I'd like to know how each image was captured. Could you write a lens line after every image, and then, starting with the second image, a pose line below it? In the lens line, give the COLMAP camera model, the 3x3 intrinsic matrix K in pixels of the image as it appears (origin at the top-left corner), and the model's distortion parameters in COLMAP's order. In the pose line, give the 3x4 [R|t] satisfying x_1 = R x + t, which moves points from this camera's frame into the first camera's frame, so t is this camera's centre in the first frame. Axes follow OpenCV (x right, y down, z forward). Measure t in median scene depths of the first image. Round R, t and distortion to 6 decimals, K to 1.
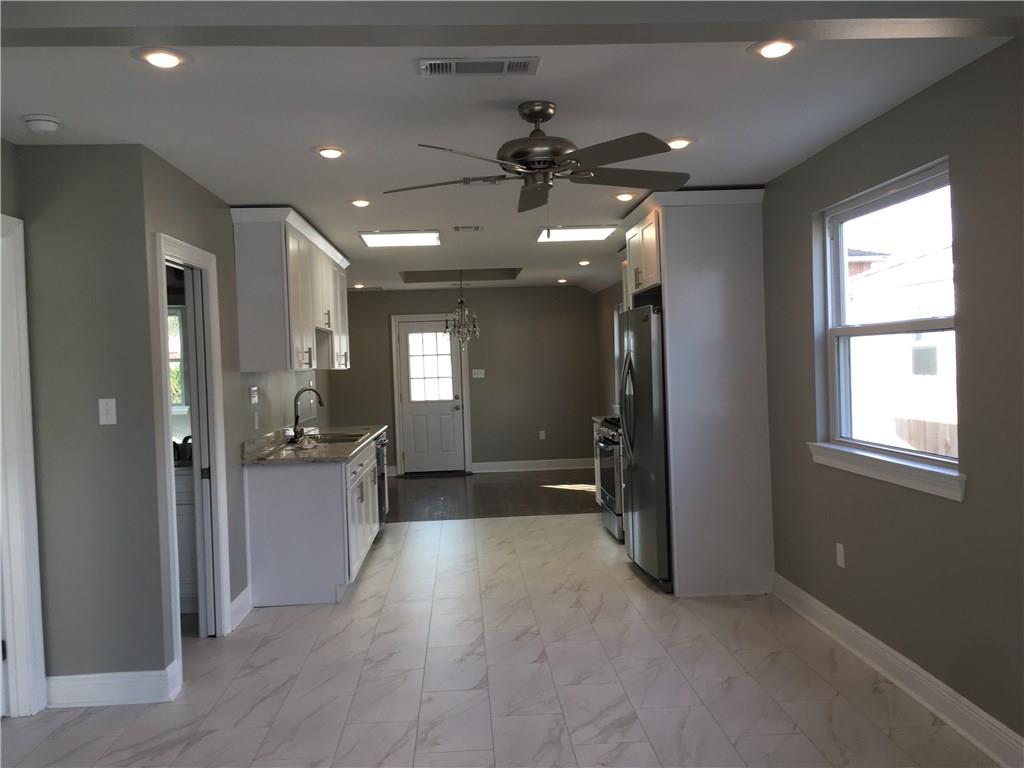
lens RADIAL K [[873.6, 0, 521.4], [0, 873.6, 393.0], [0, 0, 1]] dist [0.048581, -0.004796]
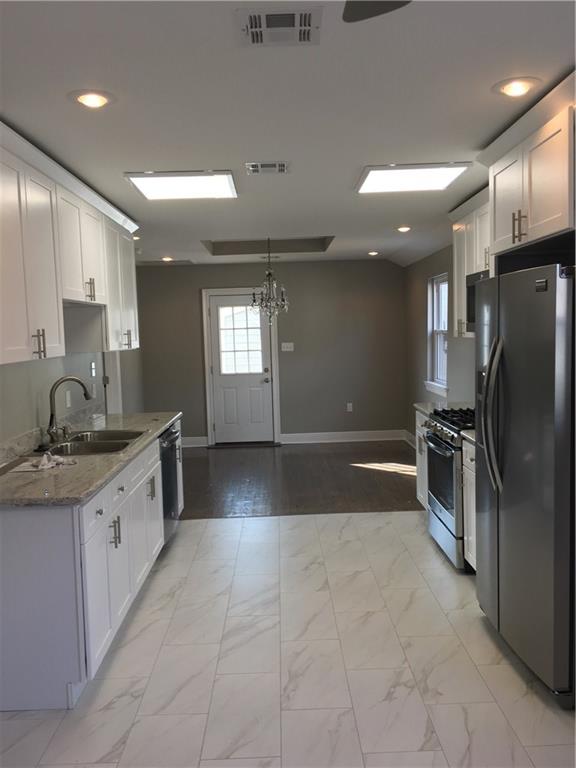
lens RADIAL K [[655.2, 0, 286.5], [0, 655.2, 392.7], [0, 0, 1]] dist [0.048581, -0.004796]
pose [[0.998404, 0.009437, -0.055686, -0.008686], [-0.005892, 0.997966, 0.063483, -0.020492], [0.056171, -0.063054, 0.996428, 0.276520]]
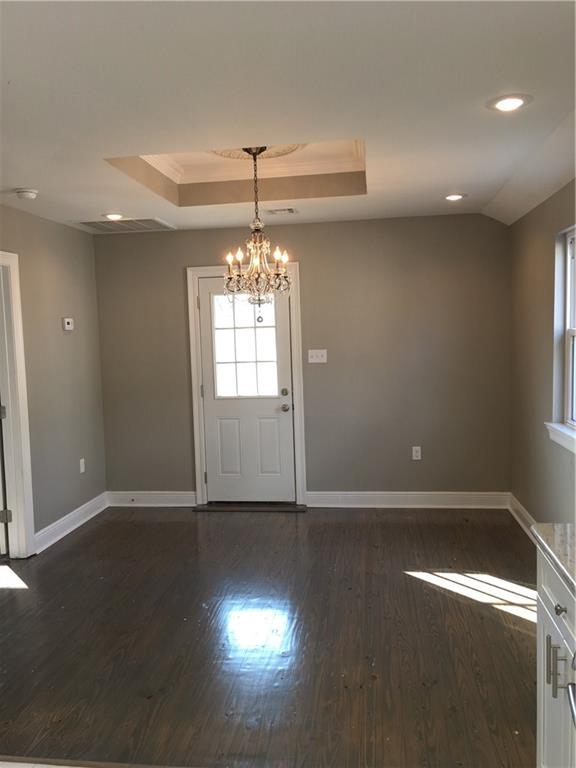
lens RADIAL K [[655.2, 0, 283.5], [0, 655.2, 384.6], [0, 0, 1]] dist [0.048581, -0.004796]
pose [[0.977882, 0.018248, -0.208362, 0.032623], [-0.006959, 0.998474, 0.054788, -0.032287], [0.209044, -0.052126, 0.976516, 0.604767]]
